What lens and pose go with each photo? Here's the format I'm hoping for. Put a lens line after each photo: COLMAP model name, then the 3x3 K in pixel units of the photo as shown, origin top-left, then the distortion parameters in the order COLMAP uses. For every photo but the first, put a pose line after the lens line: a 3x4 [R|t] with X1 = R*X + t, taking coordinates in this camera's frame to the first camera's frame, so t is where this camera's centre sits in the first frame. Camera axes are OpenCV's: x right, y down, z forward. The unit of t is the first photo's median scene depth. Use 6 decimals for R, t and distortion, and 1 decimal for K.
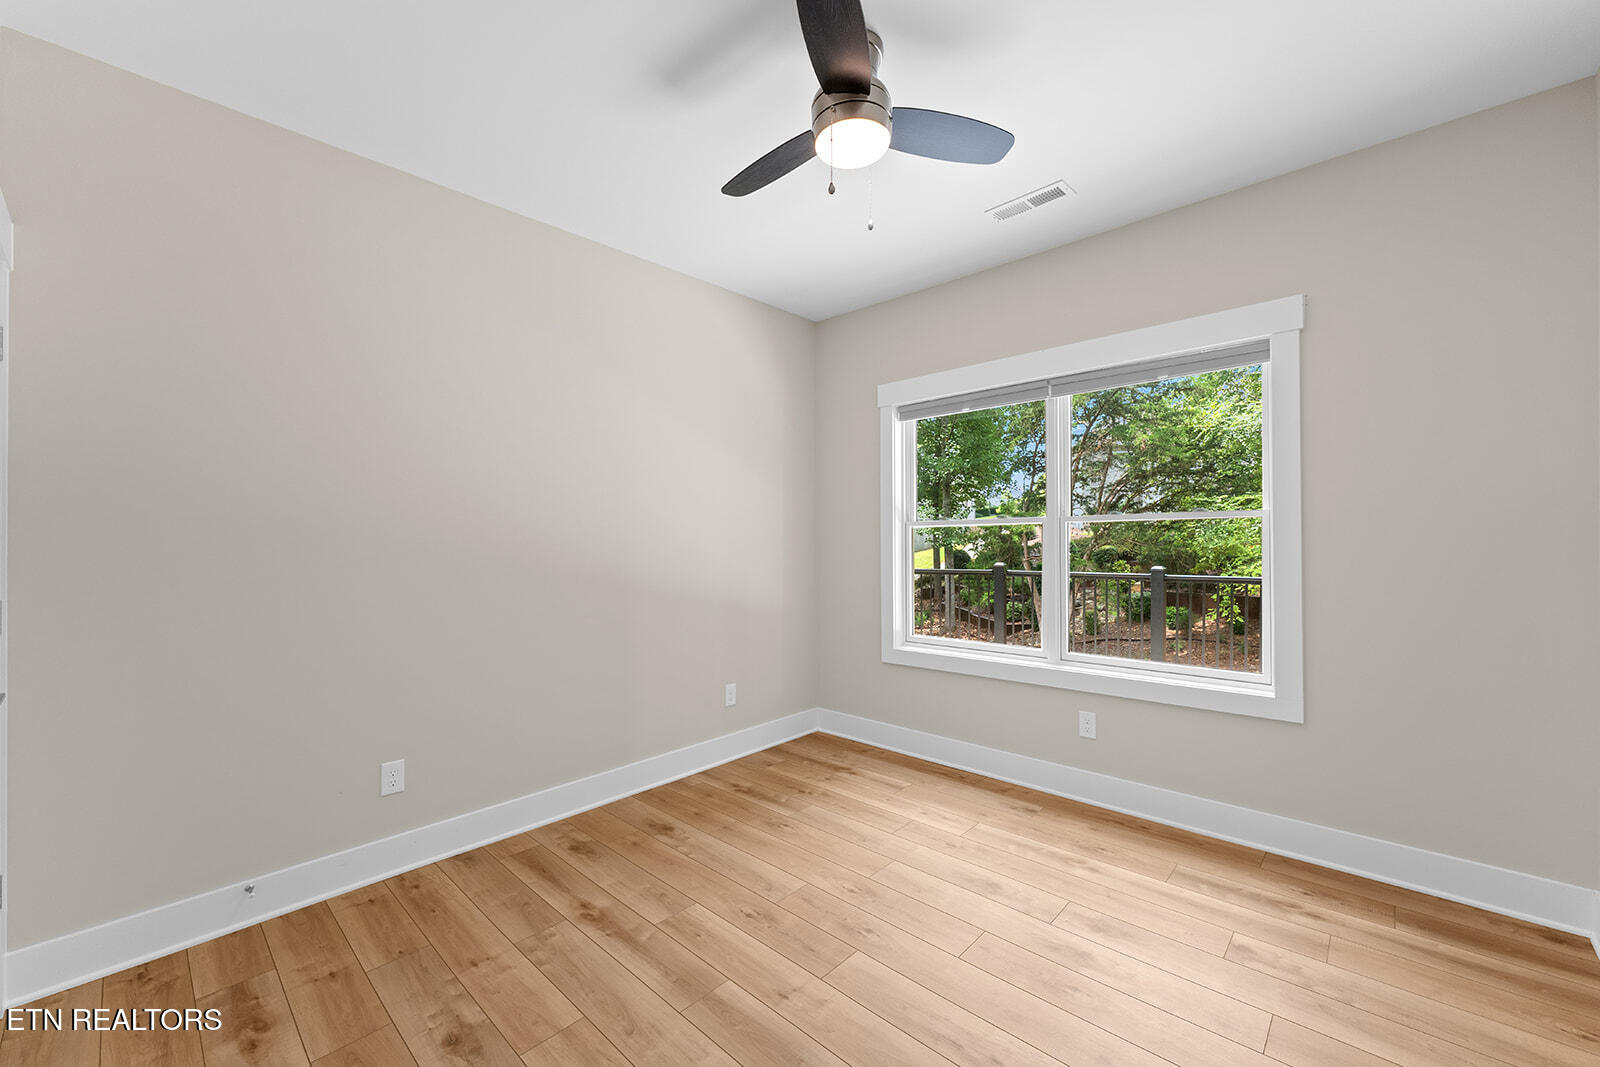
lens RADIAL K [[637.8, 0, 787.4], [0, 637.8, 544.4], [0, 0, 1]] dist [0.001569, 0.000467]
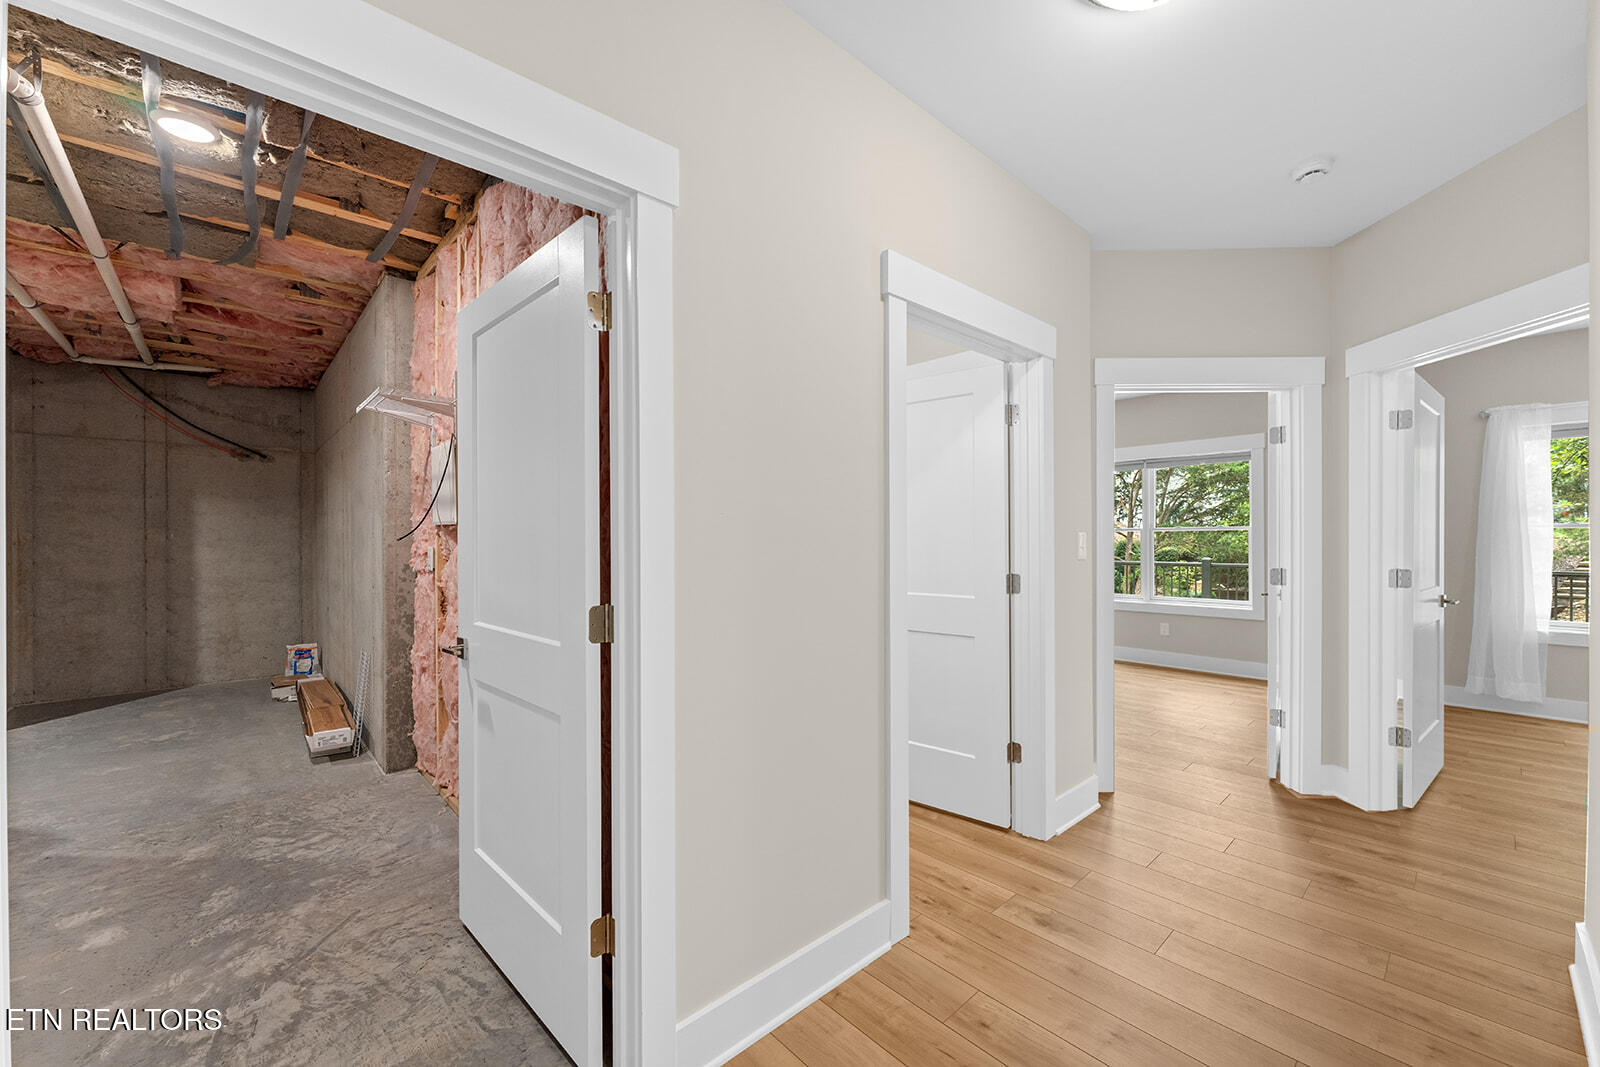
lens RADIAL K [[637.8, 0, 787.8], [0, 637.8, 534.4], [0, 0, 1]] dist [0.001569, 0.000467]
pose [[0.997416, 0.005532, -0.071636, -0.076732], [-0.006592, 0.999872, -0.014569, 0.001039], [0.071546, 0.015003, 0.997324, -0.147095]]
